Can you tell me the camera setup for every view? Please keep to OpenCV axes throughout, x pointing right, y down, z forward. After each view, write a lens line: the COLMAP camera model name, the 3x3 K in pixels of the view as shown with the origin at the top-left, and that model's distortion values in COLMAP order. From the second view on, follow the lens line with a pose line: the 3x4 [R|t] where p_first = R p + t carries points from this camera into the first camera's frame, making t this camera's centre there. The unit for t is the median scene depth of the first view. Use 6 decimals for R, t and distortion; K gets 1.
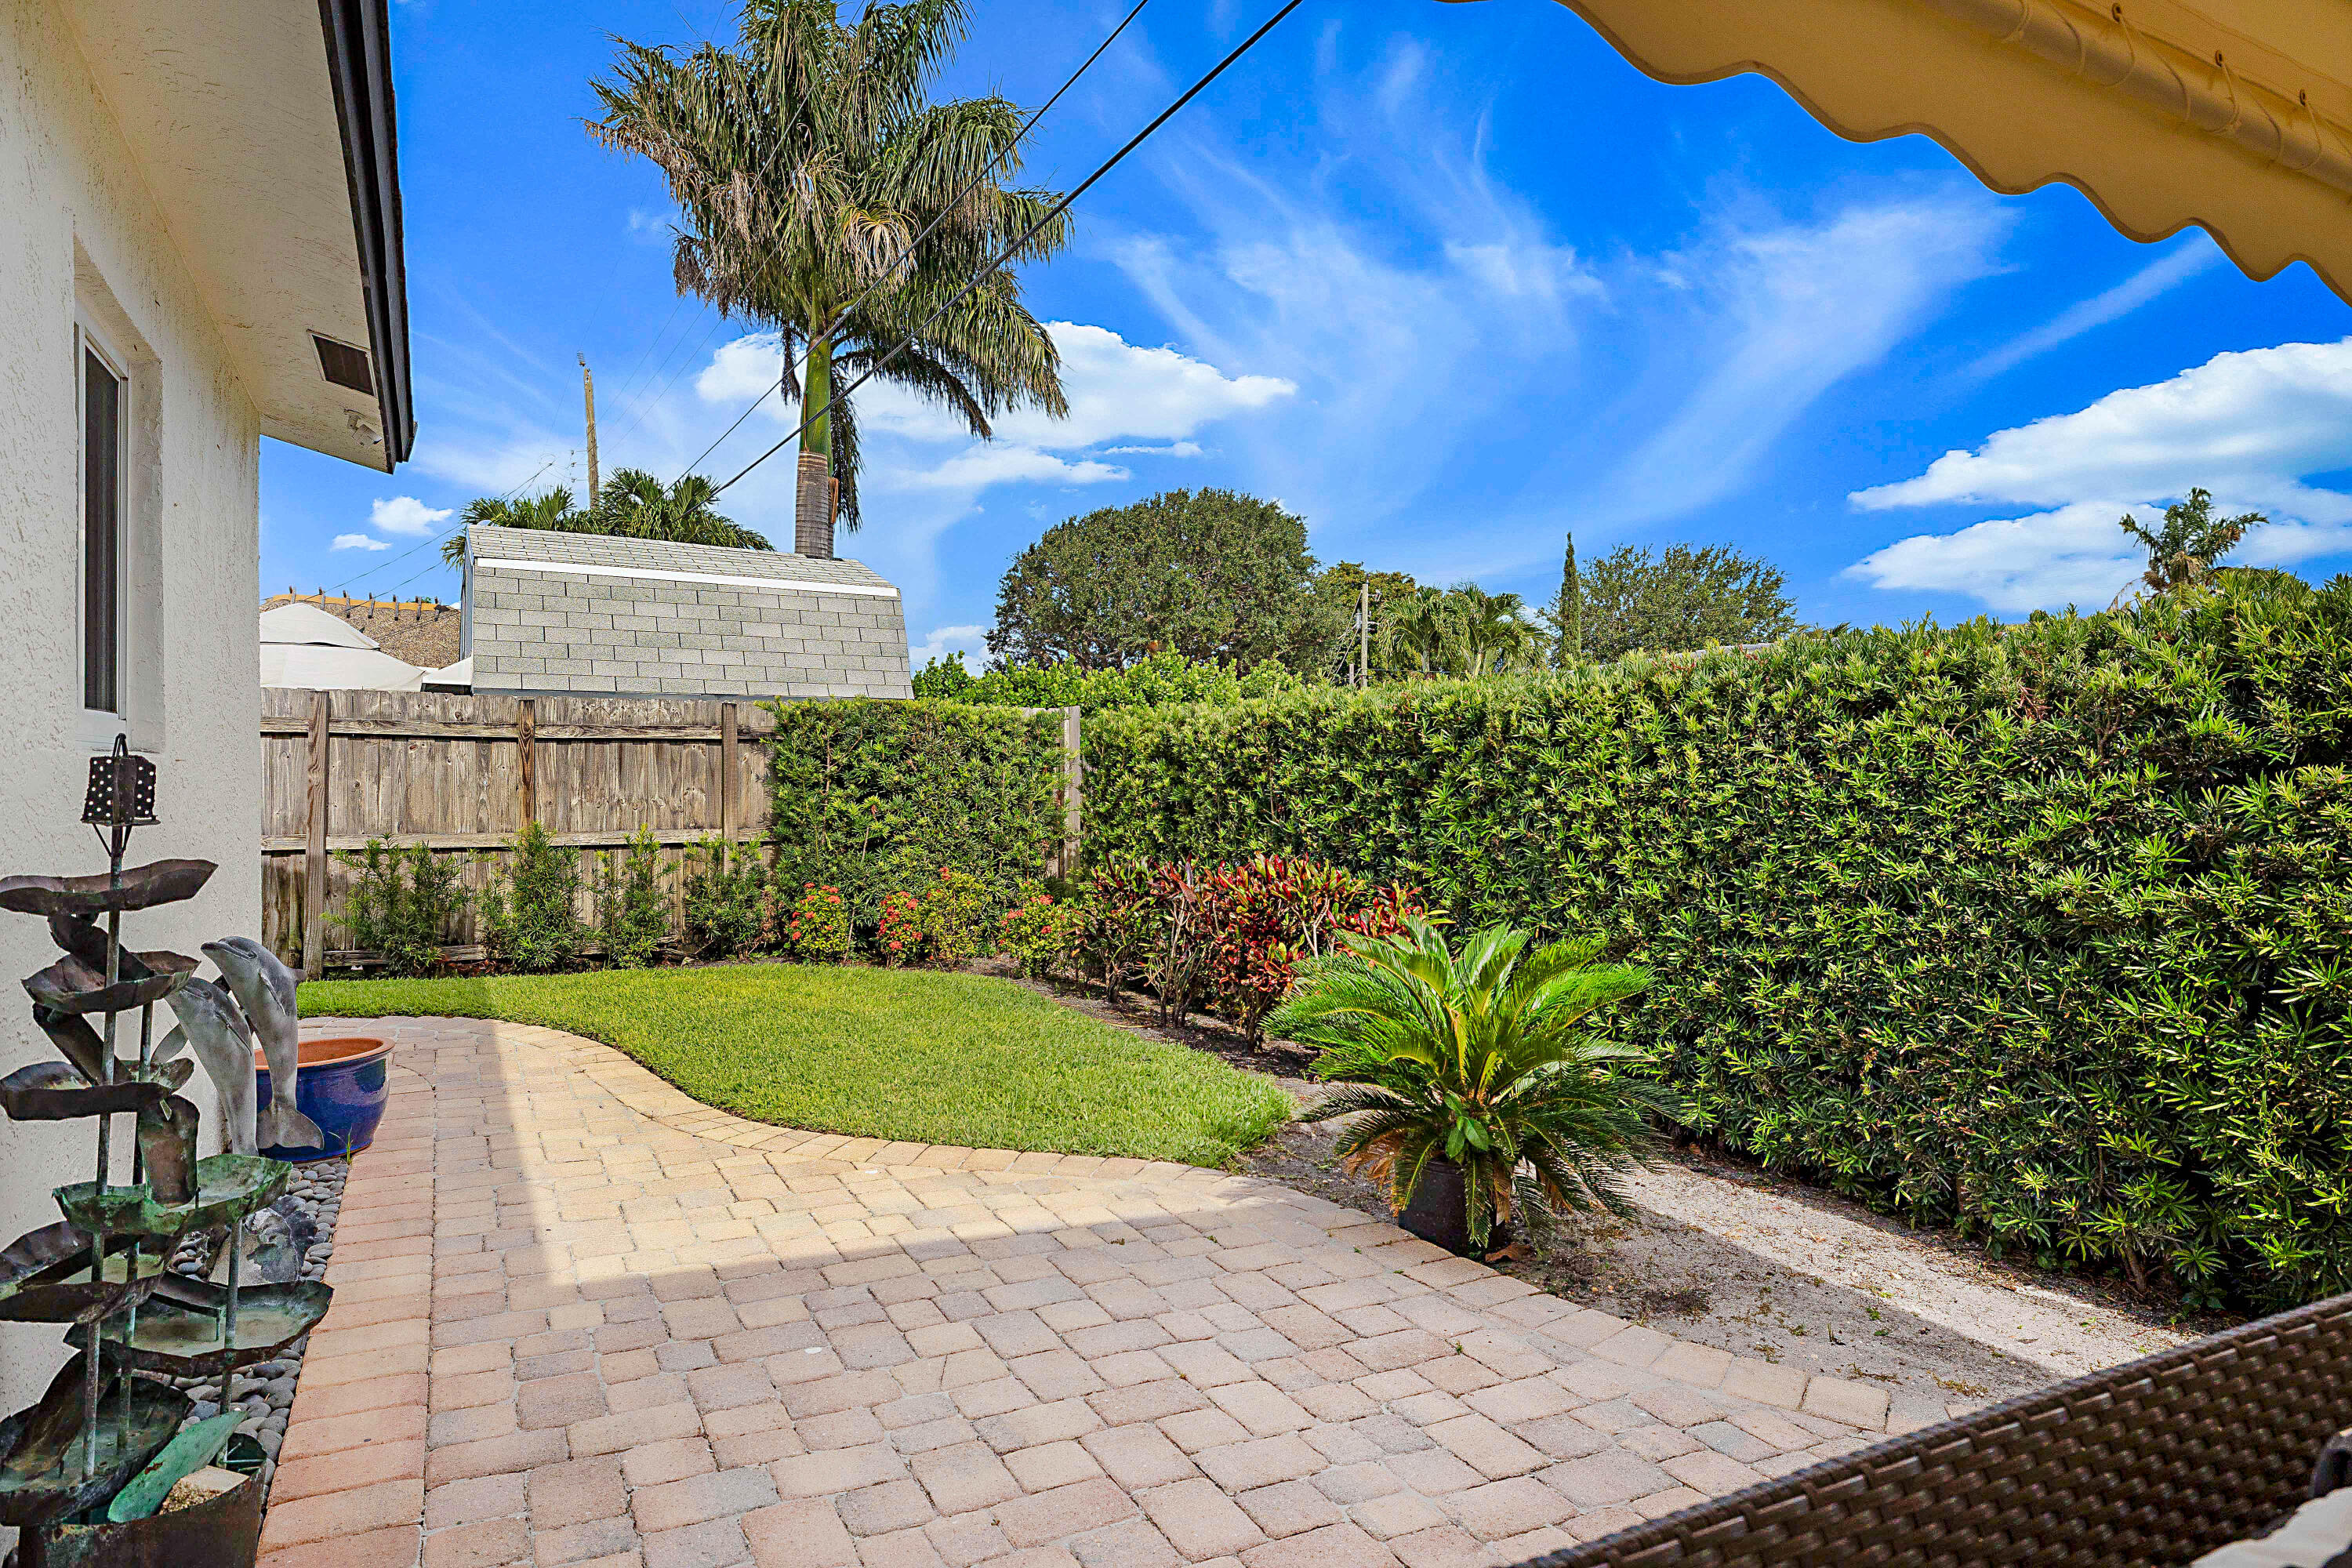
lens RADIAL K [[1368.1, 0, 1181.2], [0, 1368.1, 809.0], [0, 0, 1]] dist [0.004788, 0.000952]
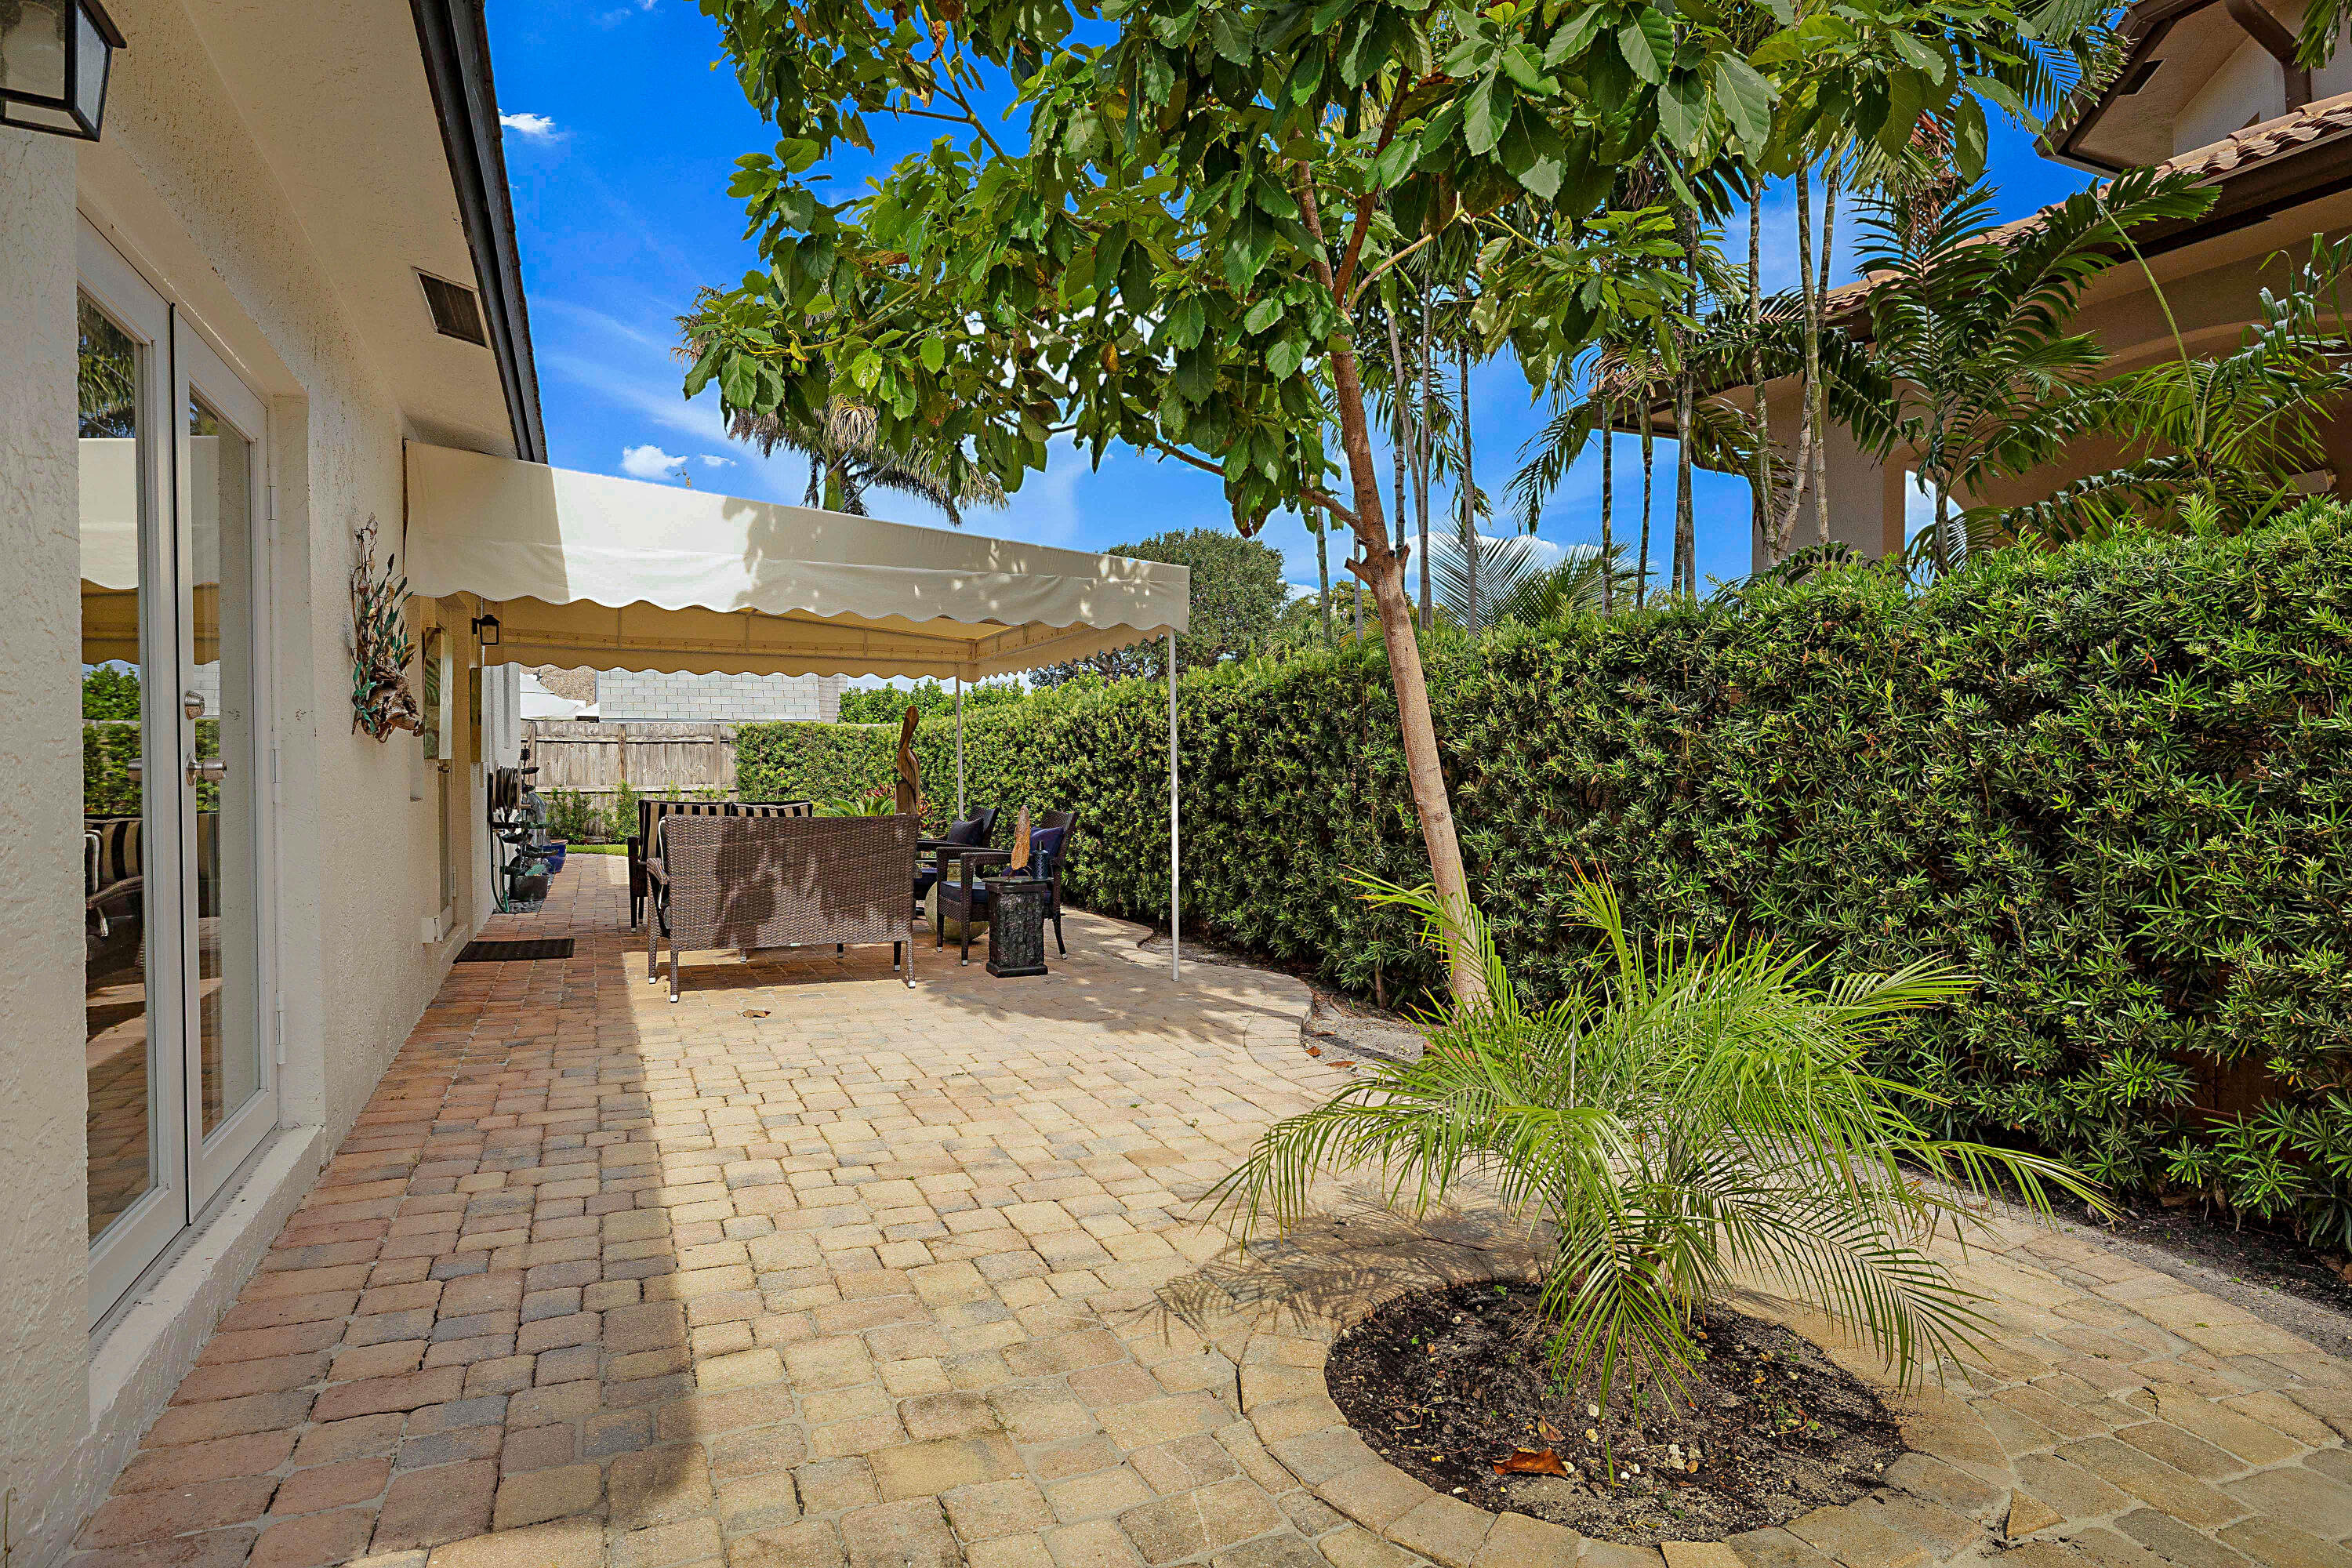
lens RADIAL K [[1297.6, 0, 1176.0], [0, 1297.6, 784.0], [0, 0, 1]] dist [-0.000840, -0.000178]
pose [[0.998034, -0.003386, -0.062578, 0.501920], [0.002468, 0.999888, -0.014744, 0.046398], [0.062621, 0.014560, 0.997931, -0.951340]]
